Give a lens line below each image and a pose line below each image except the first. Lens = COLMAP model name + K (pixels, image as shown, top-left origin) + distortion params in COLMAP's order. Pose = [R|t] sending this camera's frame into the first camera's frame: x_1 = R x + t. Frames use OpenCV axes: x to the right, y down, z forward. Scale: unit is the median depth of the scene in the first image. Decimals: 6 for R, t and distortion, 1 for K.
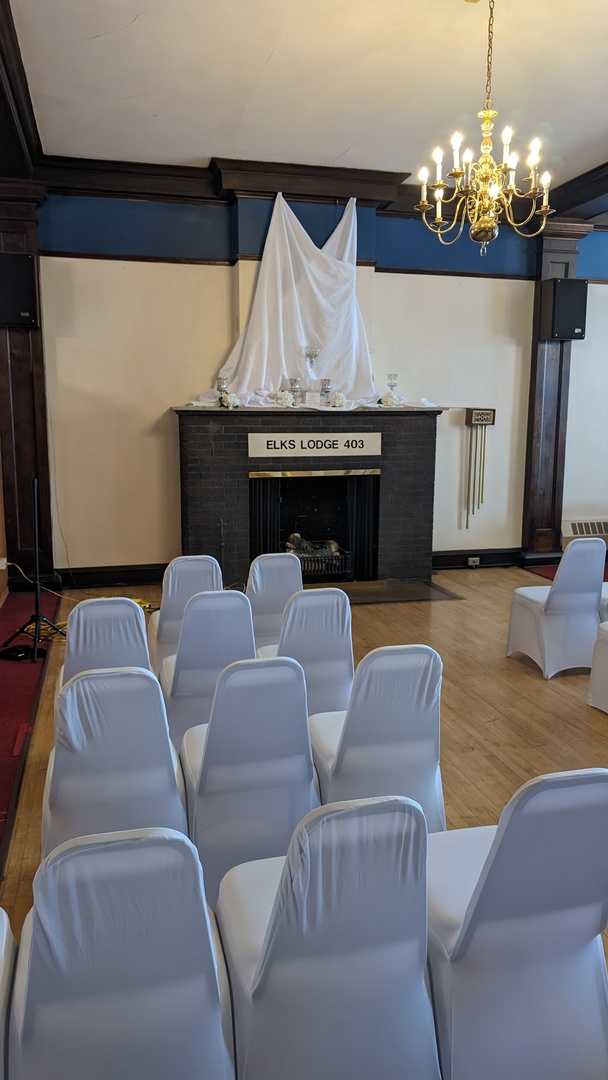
lens RADIAL K [[793.0, 0, 304.0], [0, 793.0, 540.0], [0, 0, 1]] dist [-0.000990, -0.007507]
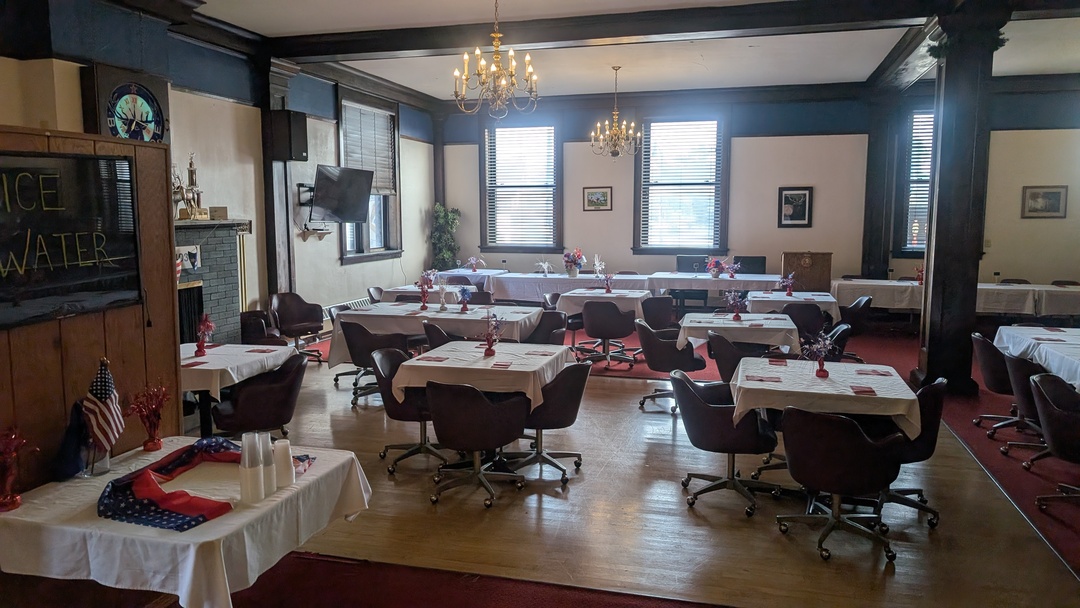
lens RADIAL K [[793.0, 0, 541.2], [0, 793.0, 308.8], [0, 0, 1]] dist [-0.000990, -0.007507]
pose [[0.498782, -0.110917, 0.859601, -0.527297], [0.139784, 0.989089, 0.046516, -0.036708], [-0.855381, 0.096957, 0.508844, 0.098525]]
